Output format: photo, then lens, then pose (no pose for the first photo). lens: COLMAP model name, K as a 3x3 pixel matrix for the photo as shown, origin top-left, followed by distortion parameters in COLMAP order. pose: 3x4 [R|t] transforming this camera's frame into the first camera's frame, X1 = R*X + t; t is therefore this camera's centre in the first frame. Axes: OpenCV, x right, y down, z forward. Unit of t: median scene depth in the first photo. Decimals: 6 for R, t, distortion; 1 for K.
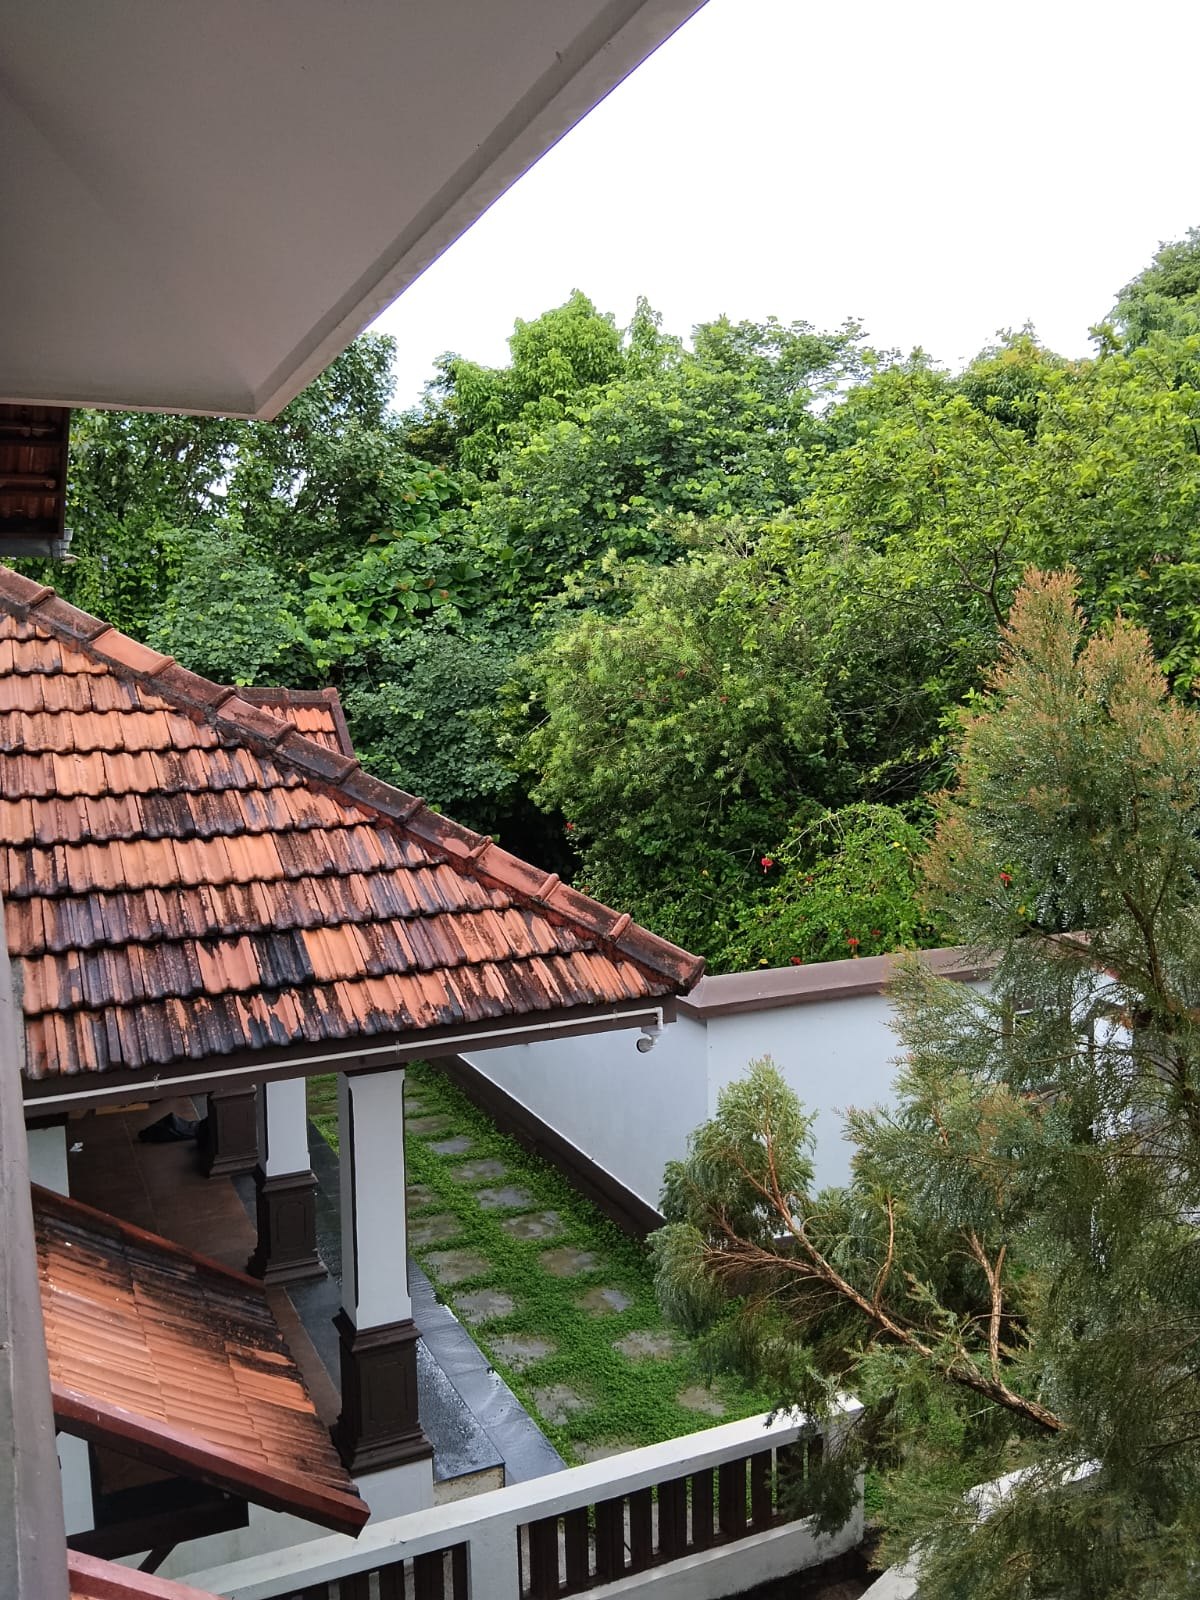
lens RADIAL K [[1322.2, 0, 600.0], [0, 1322.2, 800.0], [0, 0, 1]] dist [0.094339, -0.211021]
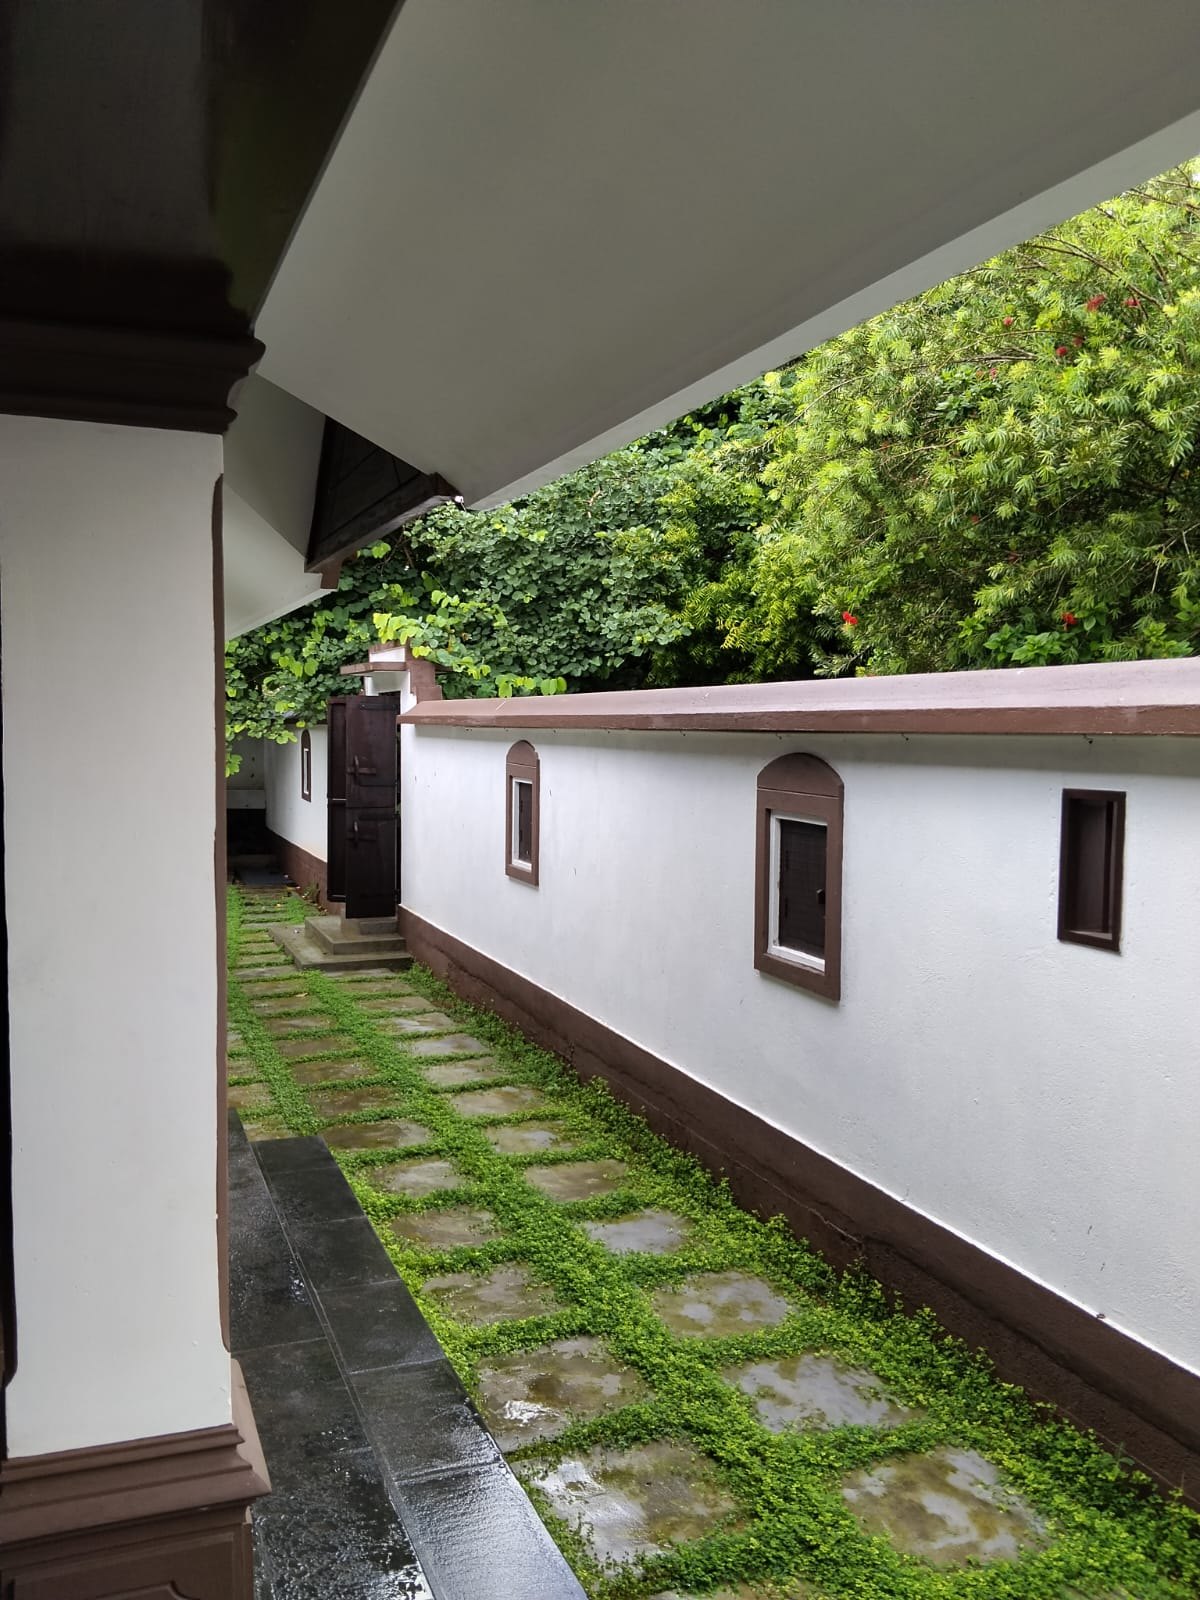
lens RADIAL K [[1322.2, 0, 600.0], [0, 1322.2, 800.0], [0, 0, 1]] dist [0.094339, -0.211021]
pose [[0.998172, 0.030319, -0.052281, -0.101324], [-0.031788, 0.999116, -0.027507, 0.121773], [0.051401, 0.029119, 0.998253, 0.524433]]
